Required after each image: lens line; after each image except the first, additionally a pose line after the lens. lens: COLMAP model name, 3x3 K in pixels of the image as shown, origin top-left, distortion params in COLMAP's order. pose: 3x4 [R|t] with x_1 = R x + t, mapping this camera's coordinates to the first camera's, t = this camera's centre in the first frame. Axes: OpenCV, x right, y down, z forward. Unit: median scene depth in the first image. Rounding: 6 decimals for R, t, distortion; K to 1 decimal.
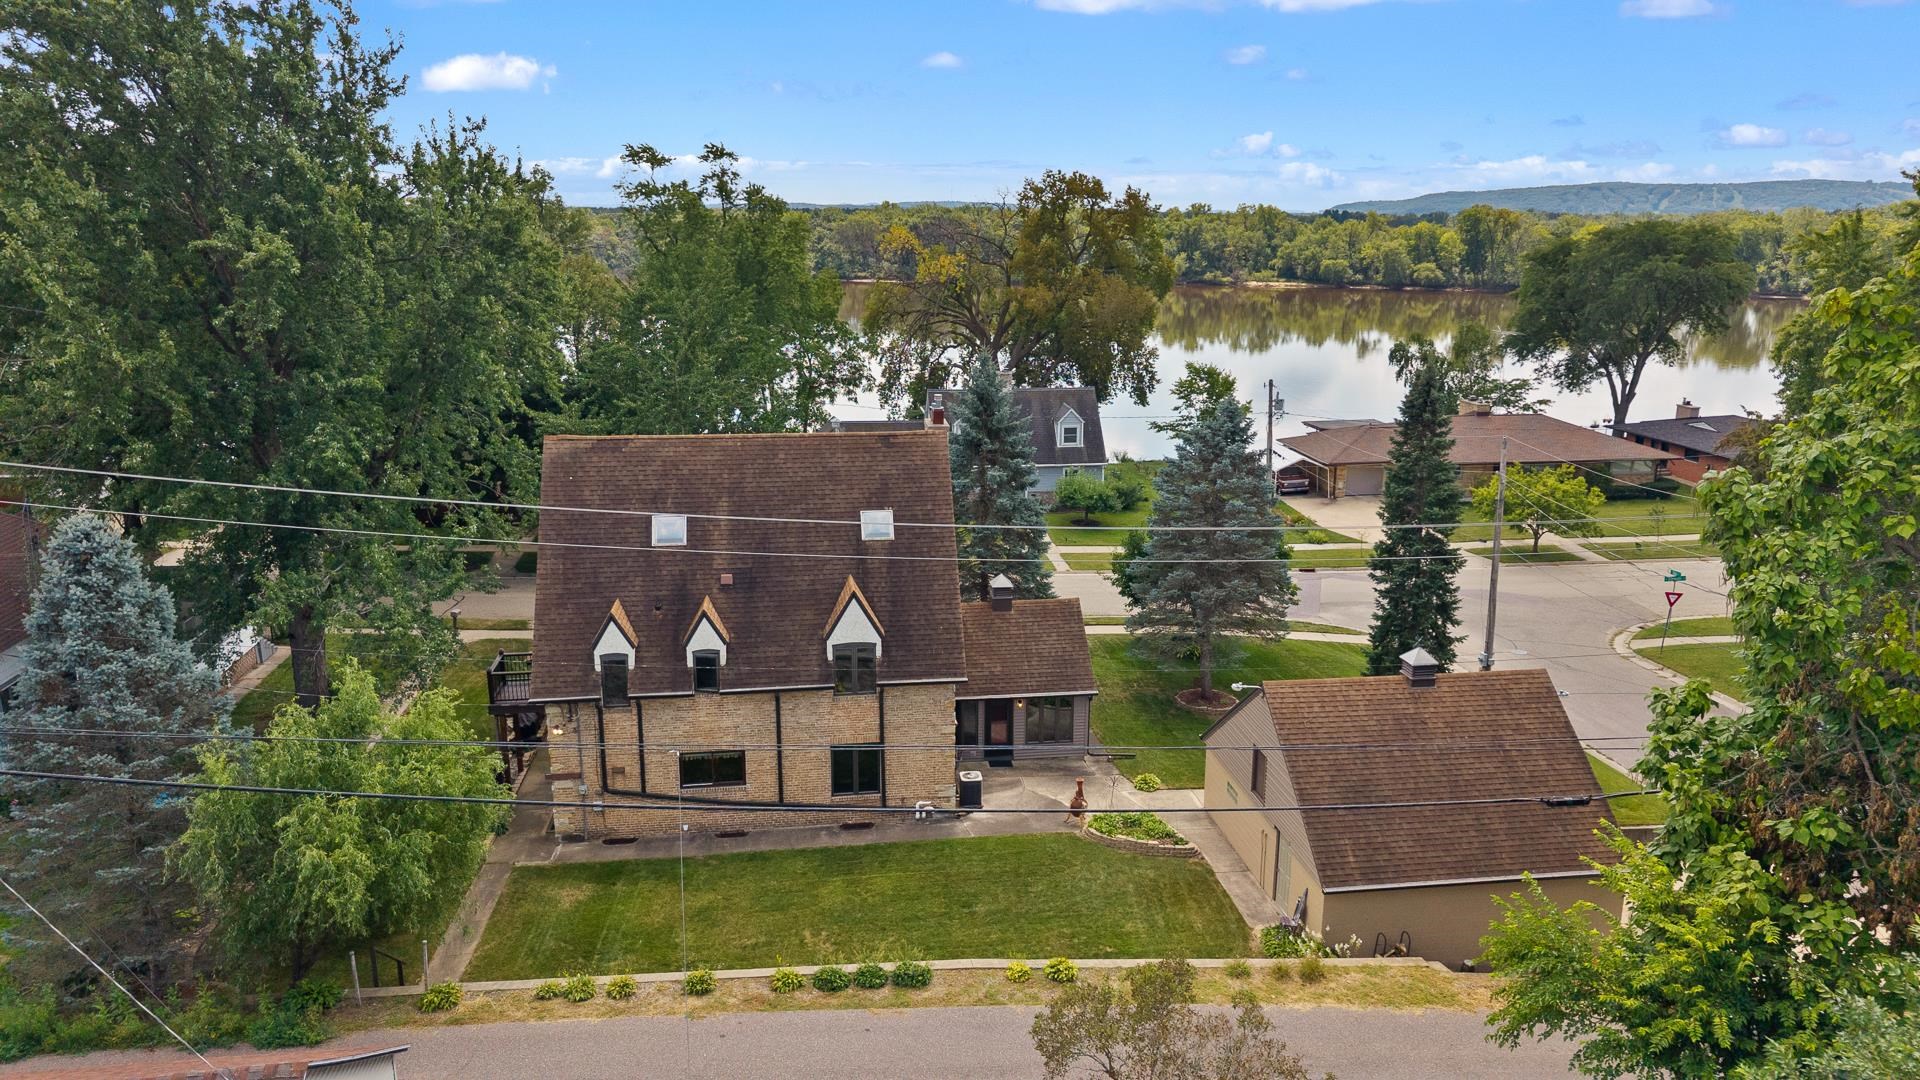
lens RADIAL K [[1295.7, 0, 961.0], [0, 1295.7, 557.4], [0, 0, 1]] dist [0.005766, -0.000576]
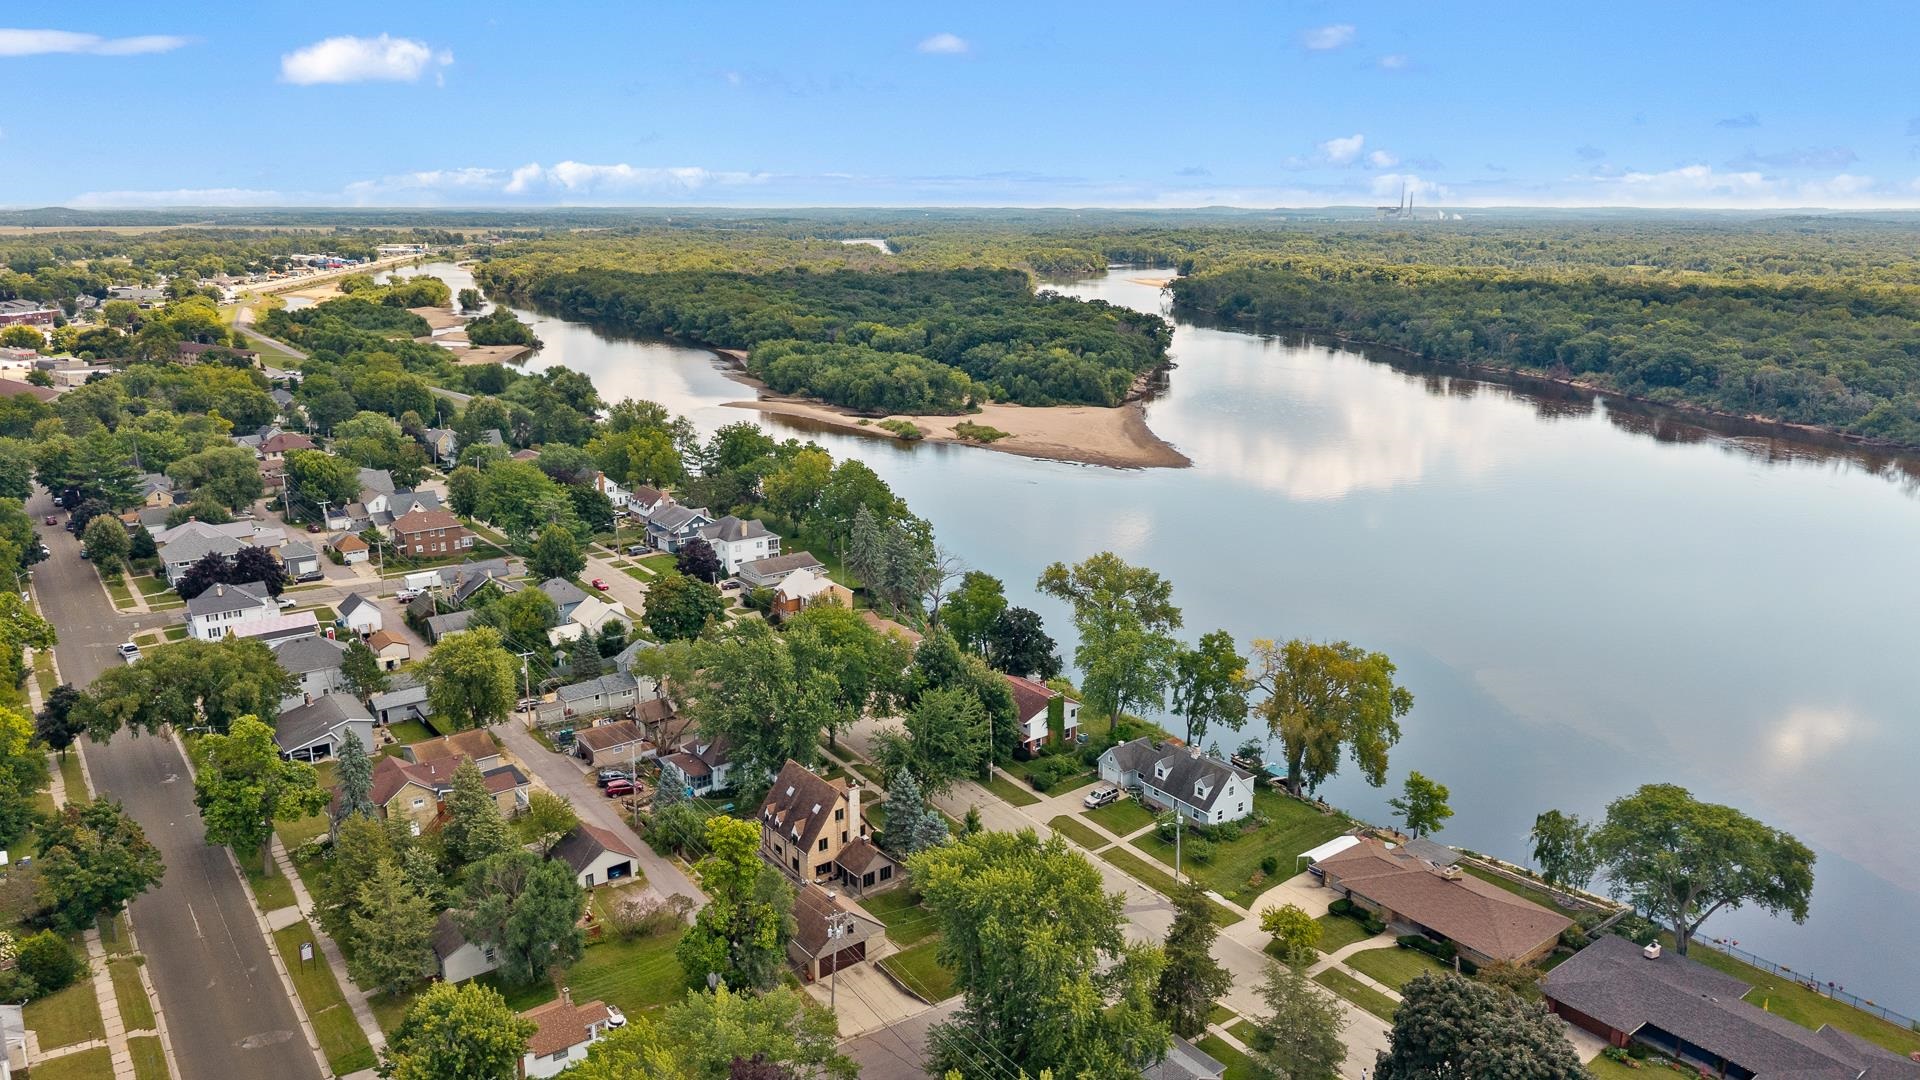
lens RADIAL K [[1281.5, 0, 963.1], [0, 1281.5, 531.2], [0, 0, 1]] dist [0.078188, -0.123351]
pose [[0.496201, 0.207896, -0.842950, 3.248953], [-0.218482, 0.969563, 0.110514, -1.362123], [0.840268, 0.129332, 0.526519, -0.788745]]
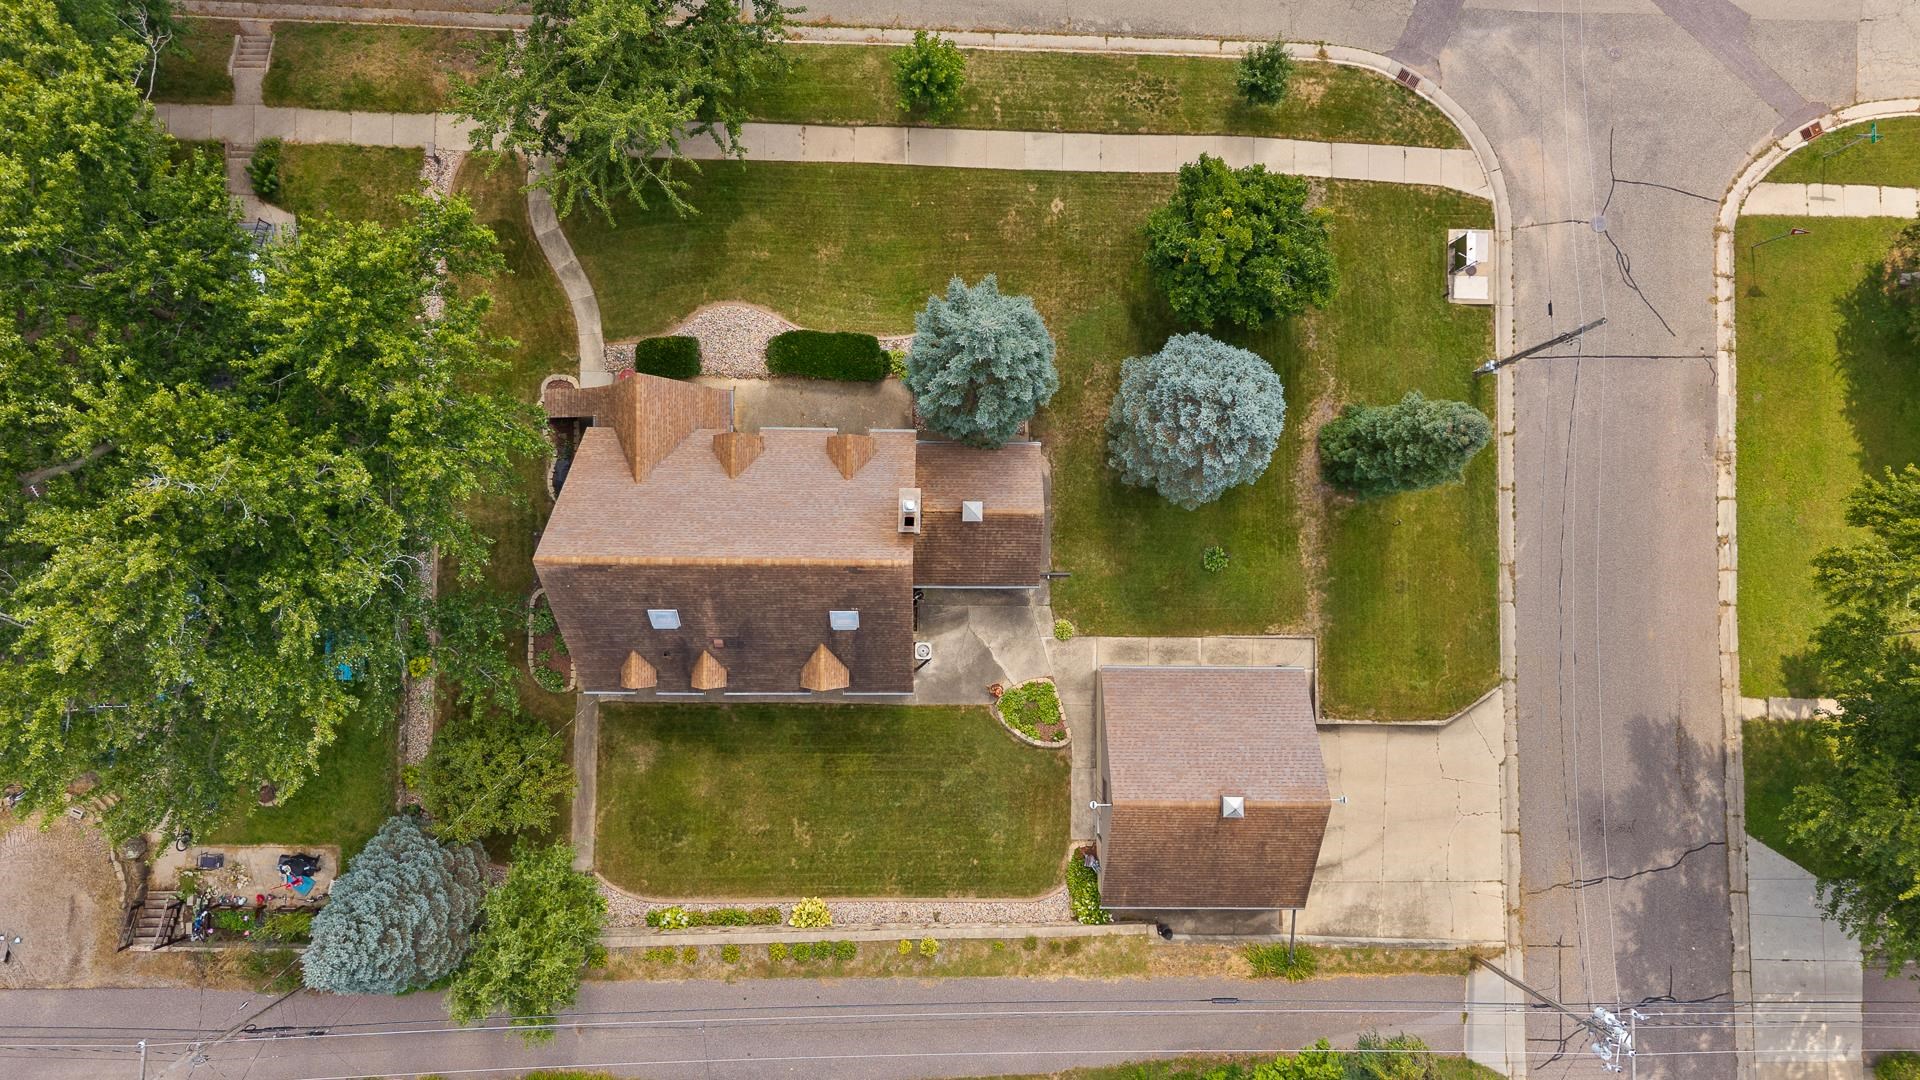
lens RADIAL K [[1295.7, 0, 961.0], [0, 1295.7, 557.4], [0, 0, 1]] dist [0.005766, -0.000576]
pose [[0.989734, 0.141485, 0.020226, 0.005727], [-0.055810, 0.252313, 0.966035, -1.131042], [0.131576, -0.957246, 0.257619, 0.764756]]
